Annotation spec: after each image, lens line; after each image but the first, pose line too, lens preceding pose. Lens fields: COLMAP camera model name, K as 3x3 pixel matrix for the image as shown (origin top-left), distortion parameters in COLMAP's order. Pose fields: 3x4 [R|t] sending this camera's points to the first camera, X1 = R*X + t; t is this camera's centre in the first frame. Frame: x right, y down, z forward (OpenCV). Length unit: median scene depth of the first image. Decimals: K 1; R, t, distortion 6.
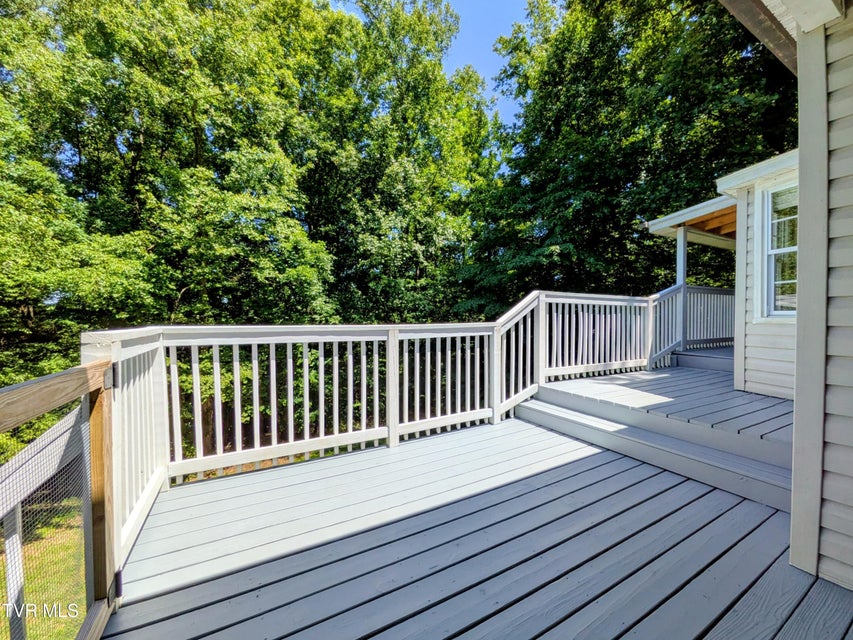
lens RADIAL K [[329.4, 0, 422.4], [0, 329.4, 320.9], [0, 0, 1]] dist [0.007676, -0.000446]
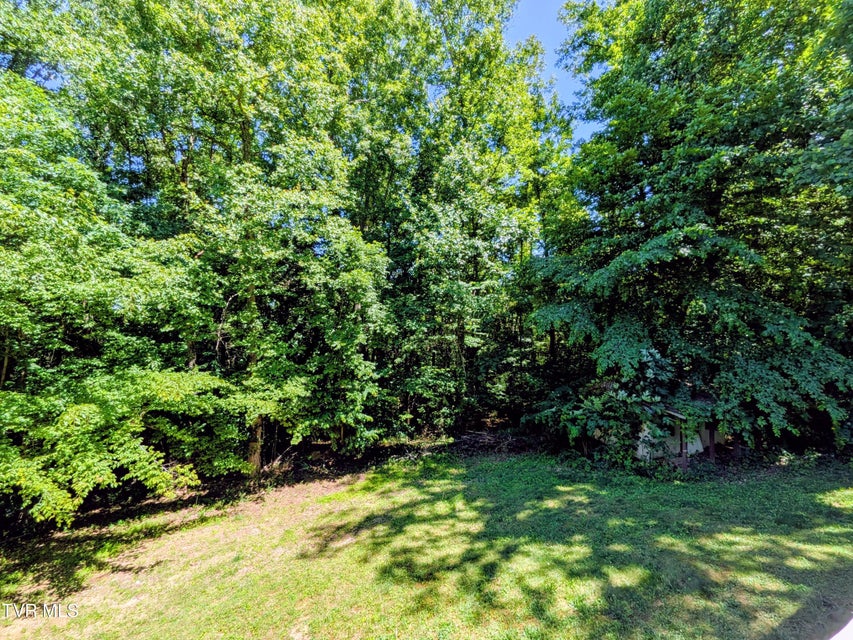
lens RADIAL K [[341.9, 0, 430.1], [0, 341.9, 321.8], [0, 0, 1]] dist [0.017592, -0.005935]
pose [[0.993313, -0.003943, -0.115381, -0.065080], [0.003602, 0.999988, -0.003170, -0.023793], [0.115393, 0.002733, 0.993316, 0.119932]]
